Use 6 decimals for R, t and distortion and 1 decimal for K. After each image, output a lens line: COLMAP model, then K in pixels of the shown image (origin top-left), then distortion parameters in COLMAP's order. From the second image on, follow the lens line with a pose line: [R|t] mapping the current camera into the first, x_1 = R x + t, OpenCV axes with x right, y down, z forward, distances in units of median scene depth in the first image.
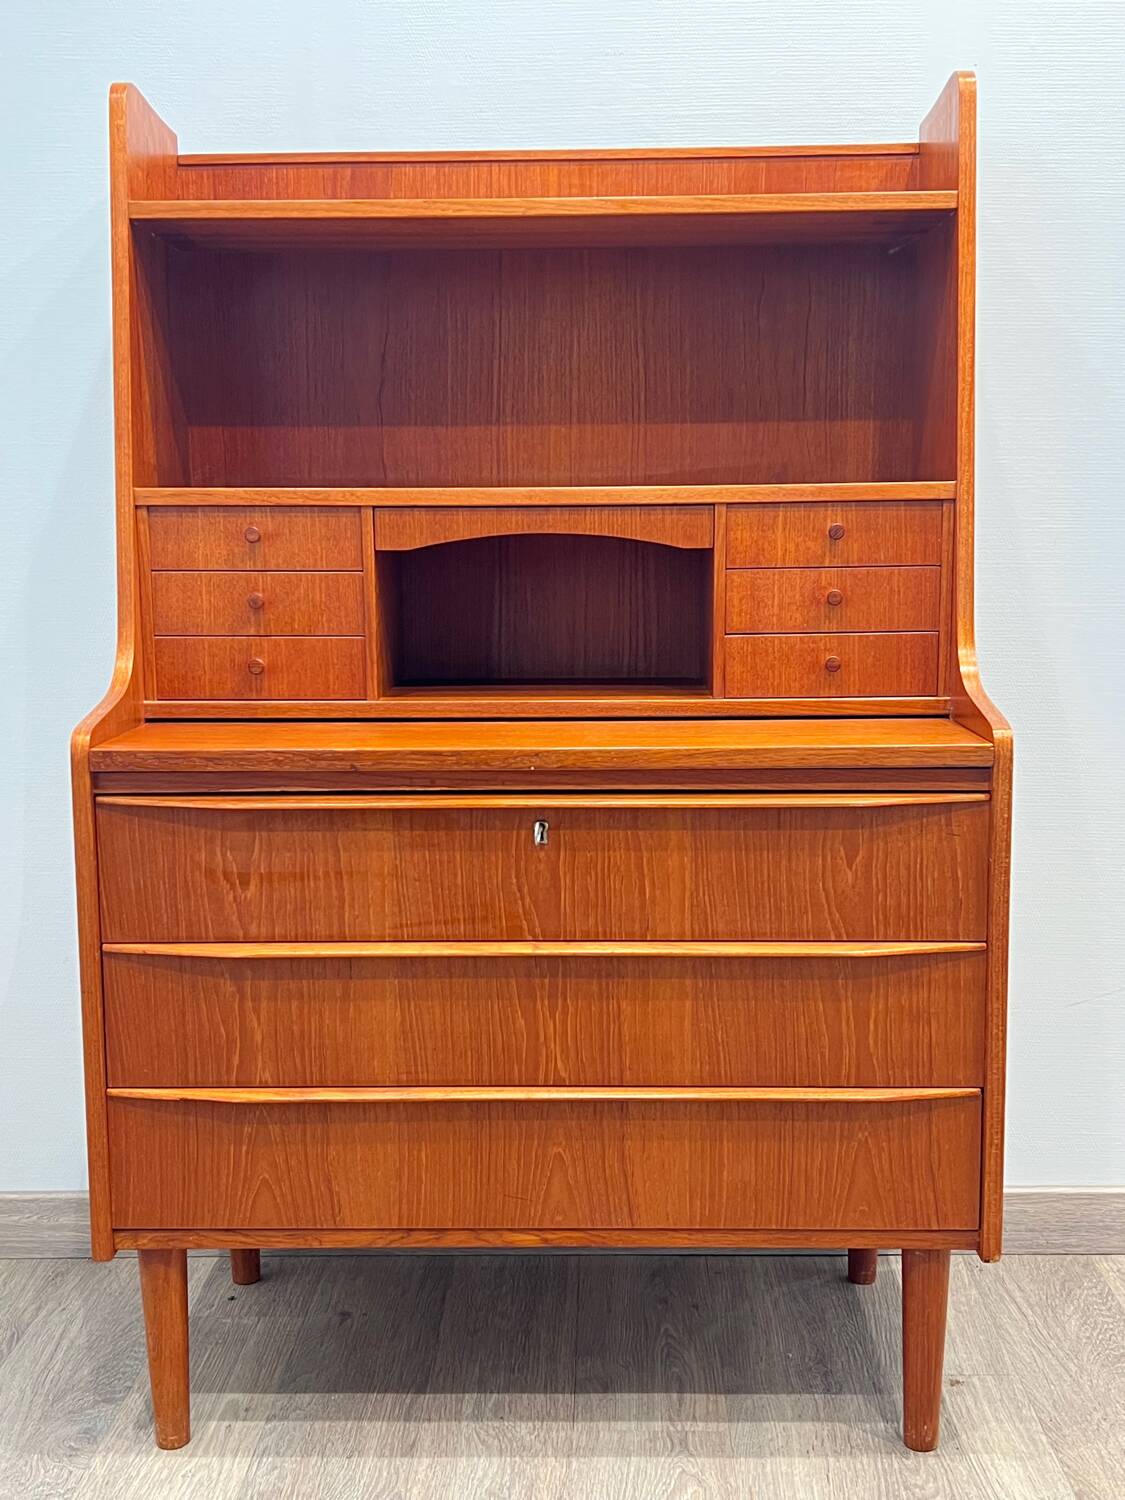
lens RADIAL K [[1672.8, 0, 567.0], [0, 1672.8, 745.8], [0, 0, 1]] dist [0.072259, -0.142434]
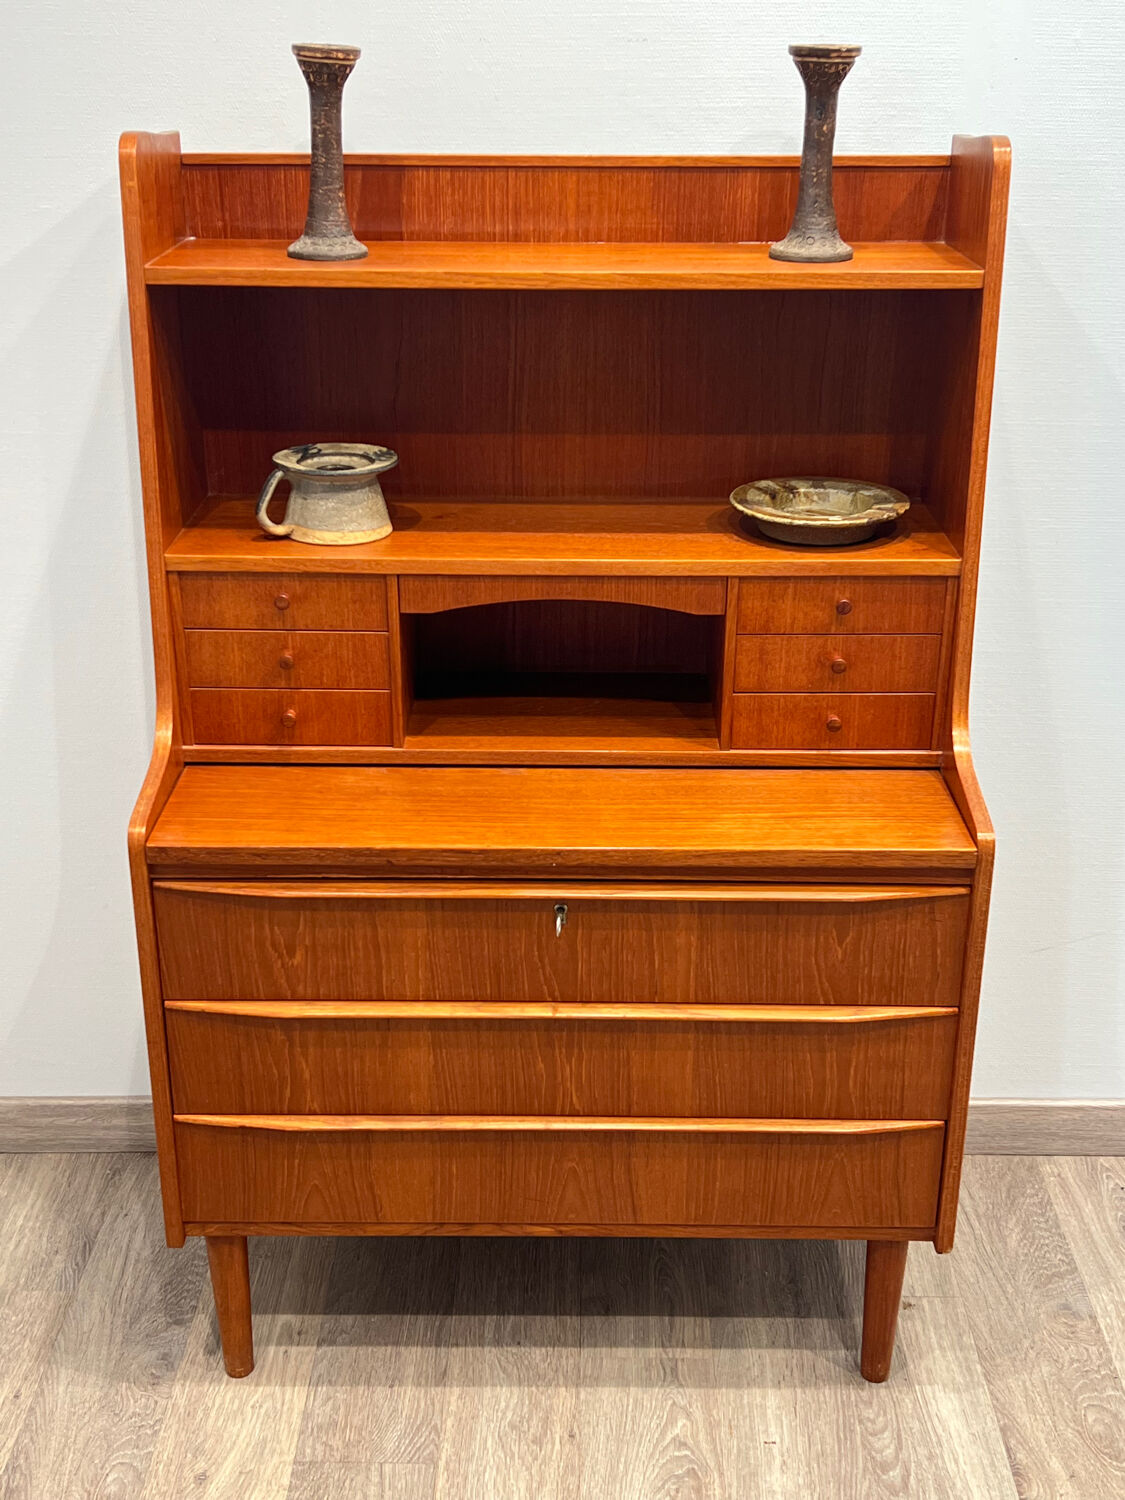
lens RADIAL K [[1762.1, 0, 564.0], [0, 1762.1, 761.0], [0, 0, 1]] dist [0.097015, -0.230062]
pose [[0.999854, 0.006283, 0.015876, -0.030190], [-0.010317, 0.963204, 0.268573, -0.329735], [-0.013604, -0.268698, 0.963128, -0.080674]]
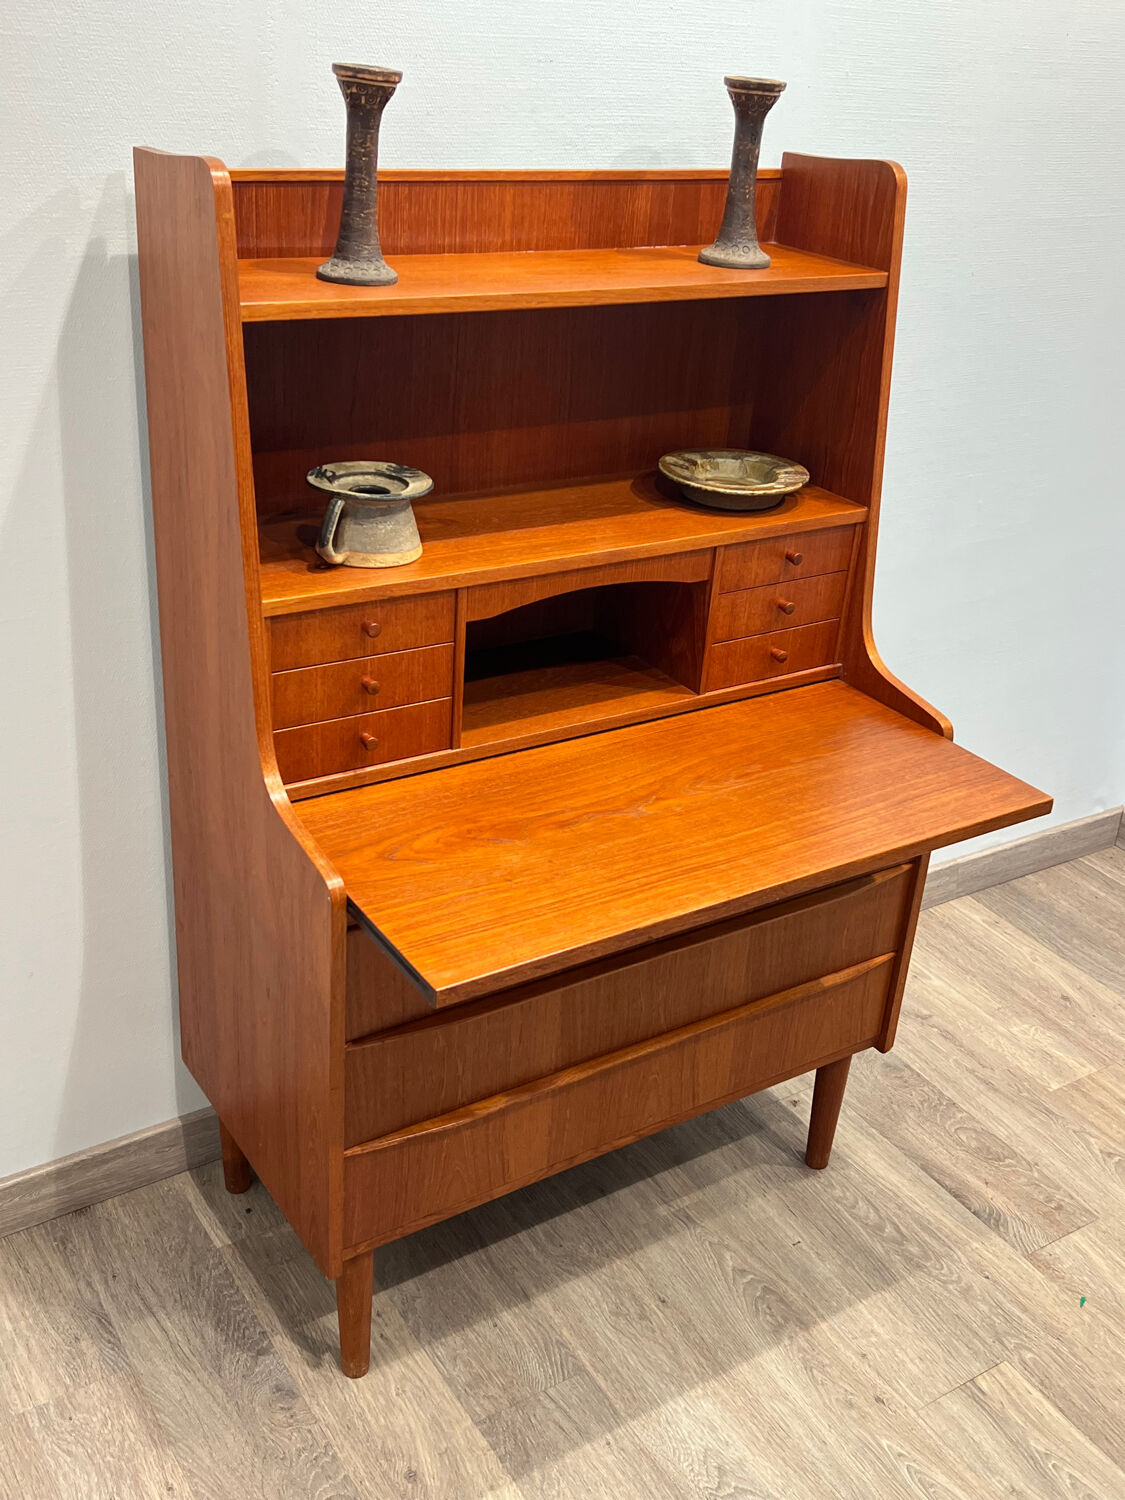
lens RADIAL K [[1555.0, 0, 579.9], [0, 1555.0, 736.9], [0, 0, 1]] dist [0.072025, -0.142207]
pose [[0.819602, -0.190345, 0.540390, -0.623994], [-0.000738, 0.942847, 0.333225, -0.389838], [-0.572932, -0.273511, 0.772619, 0.163275]]
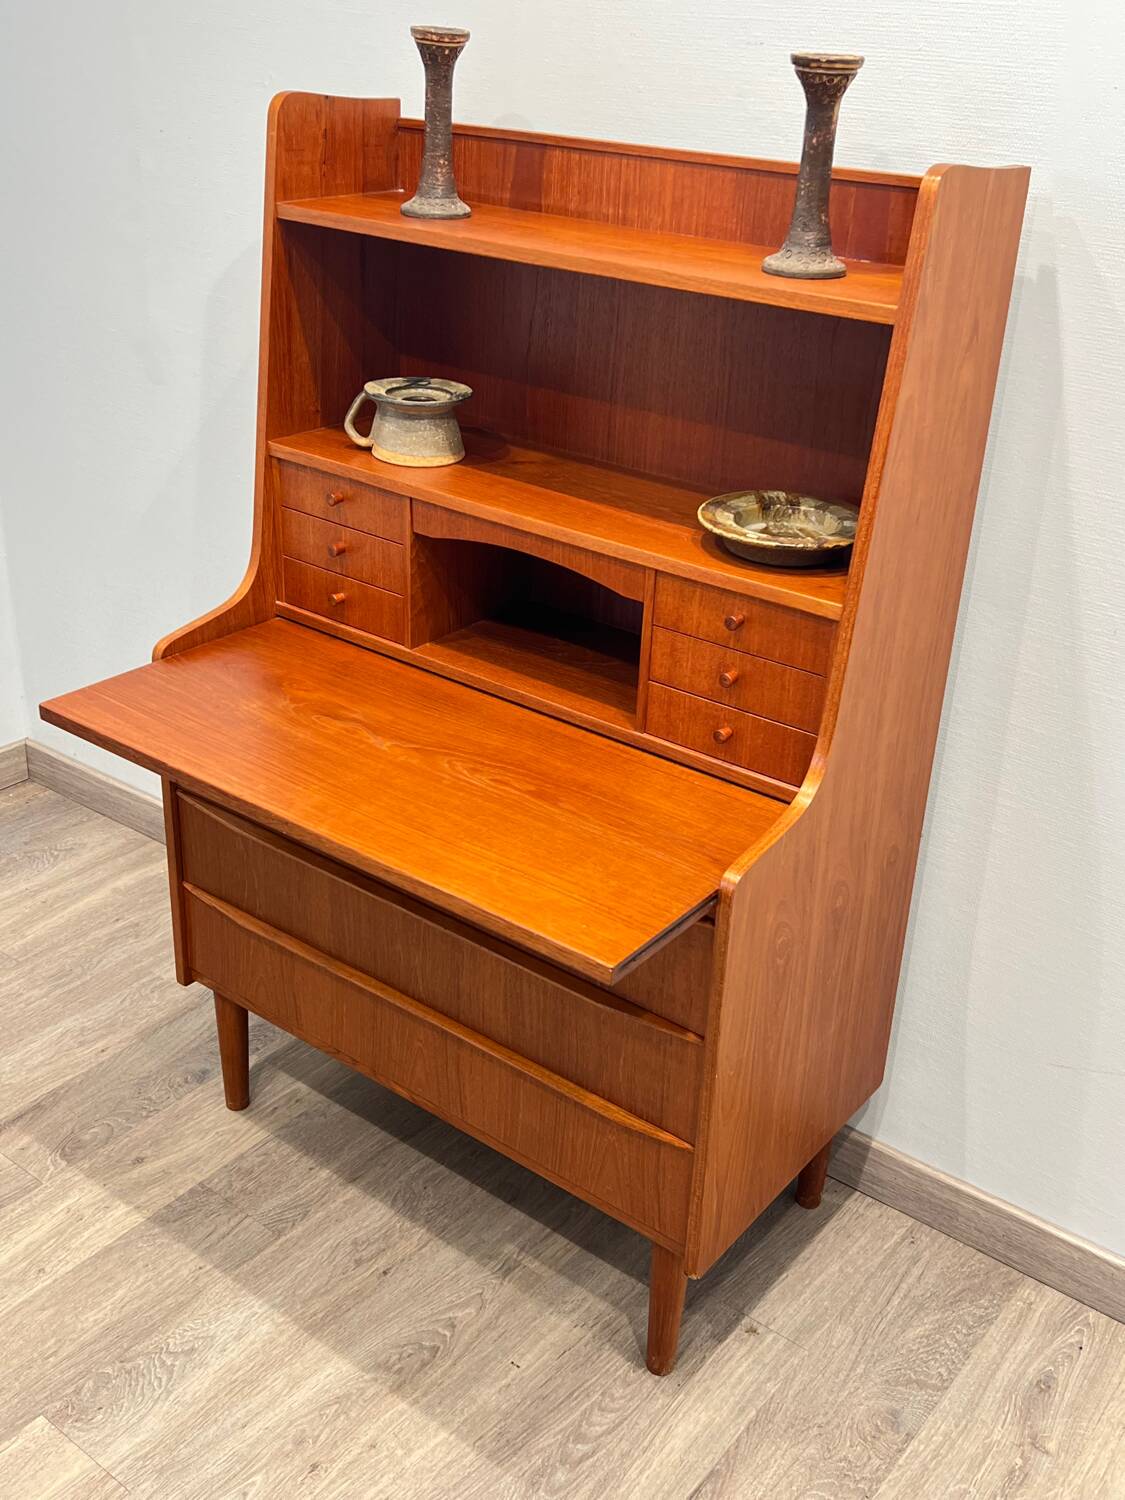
lens RADIAL K [[1555.0, 0, 579.9], [0, 1555.0, 736.9], [0, 0, 1]] dist [0.072025, -0.142207]
pose [[0.806162, 0.296772, -0.511889, 0.601852], [-0.130312, 0.932930, 0.335649, -0.374755], [0.577167, -0.203882, 0.790765, 0.168783]]
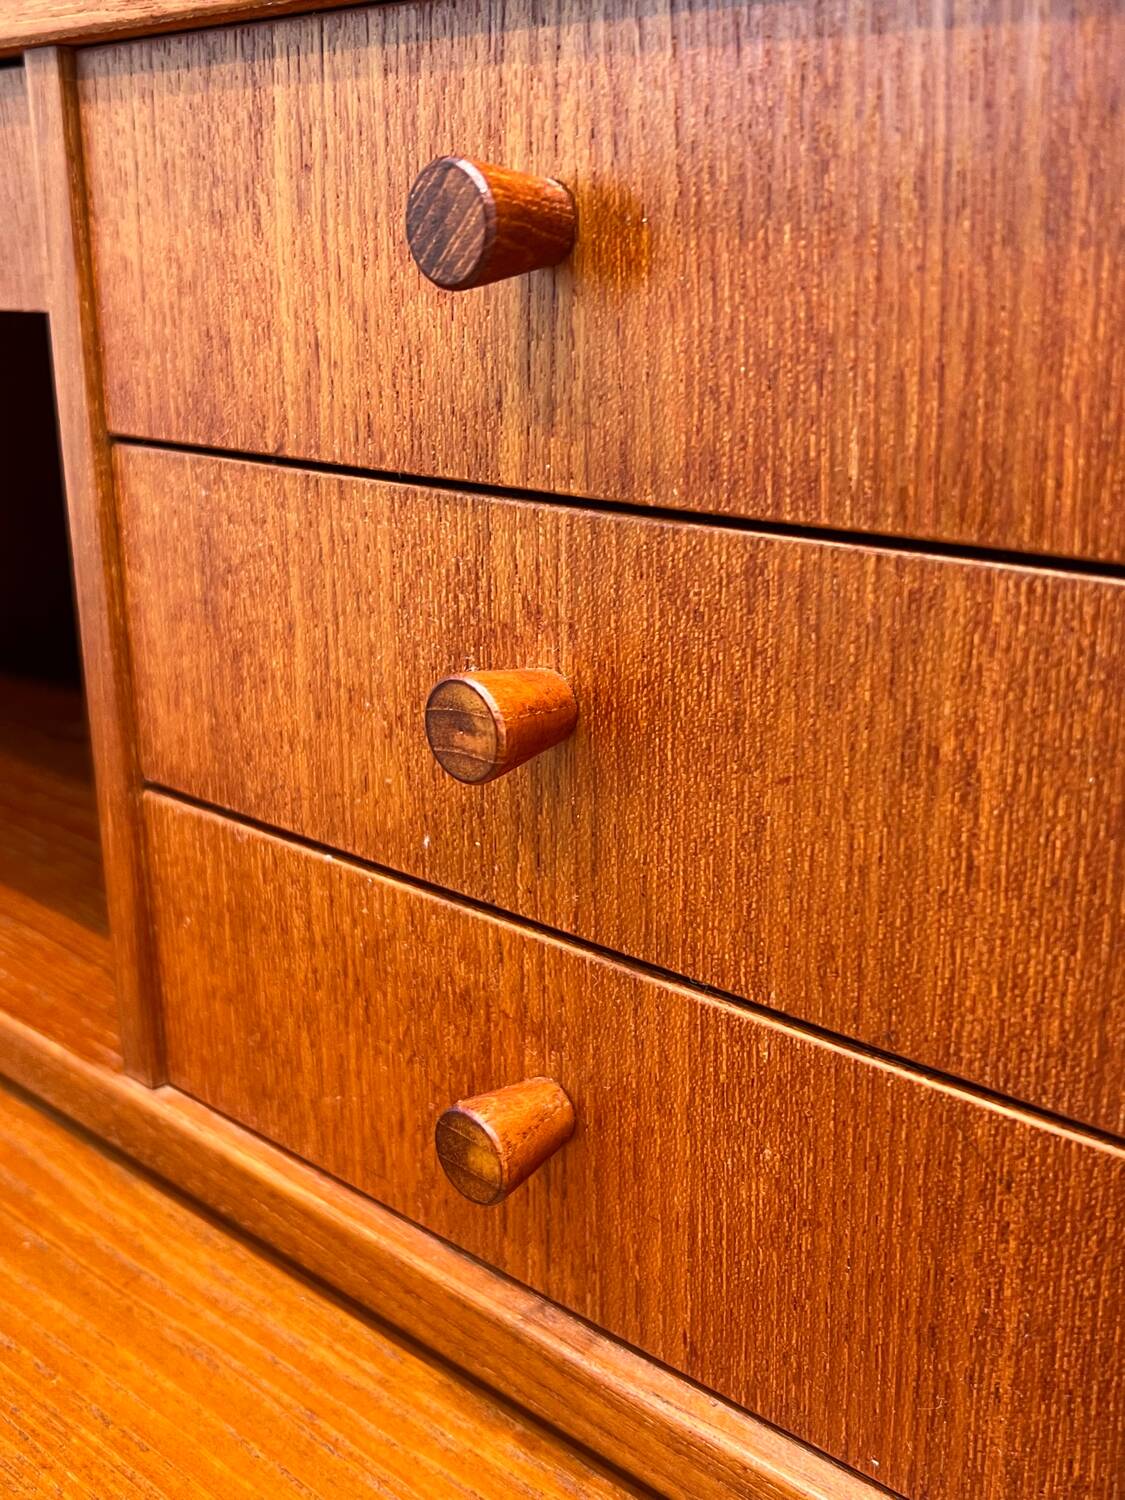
lens RADIAL K [[1672.8, 0, 567.0], [0, 1672.8, 745.8], [0, 0, 1]] dist [0.072259, -0.142434]
pose [[0.752978, 0.205277, -0.625208, 0.253917], [-0.085523, 0.972568, 0.216327, -0.118306], [0.652464, -0.109420, 0.749879, 0.910582]]
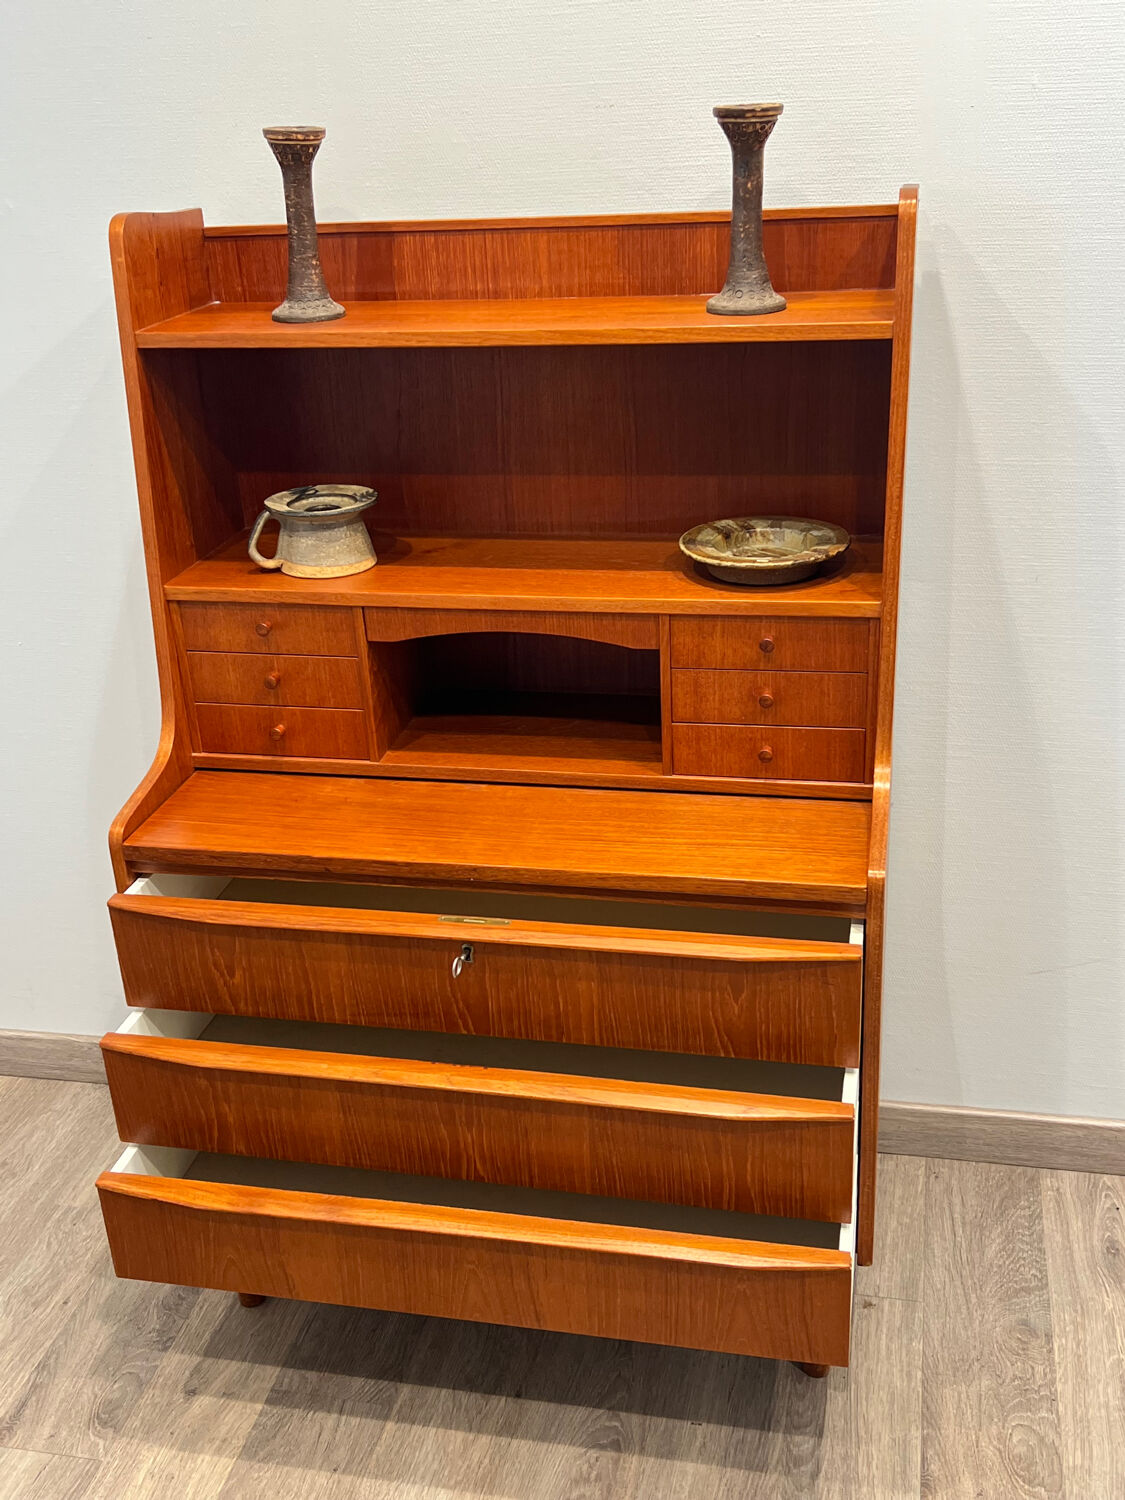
lens RADIAL K [[1559.1, 0, 569.3], [0, 1559.1, 756.1], [0, 0, 1]] dist [0.067283, -0.128252]
pose [[0.980823, 0.042109, -0.190298, 0.231251], [0.014668, 0.957665, 0.287510, -0.352831], [0.194349, -0.284787, 0.938682, 0.005032]]
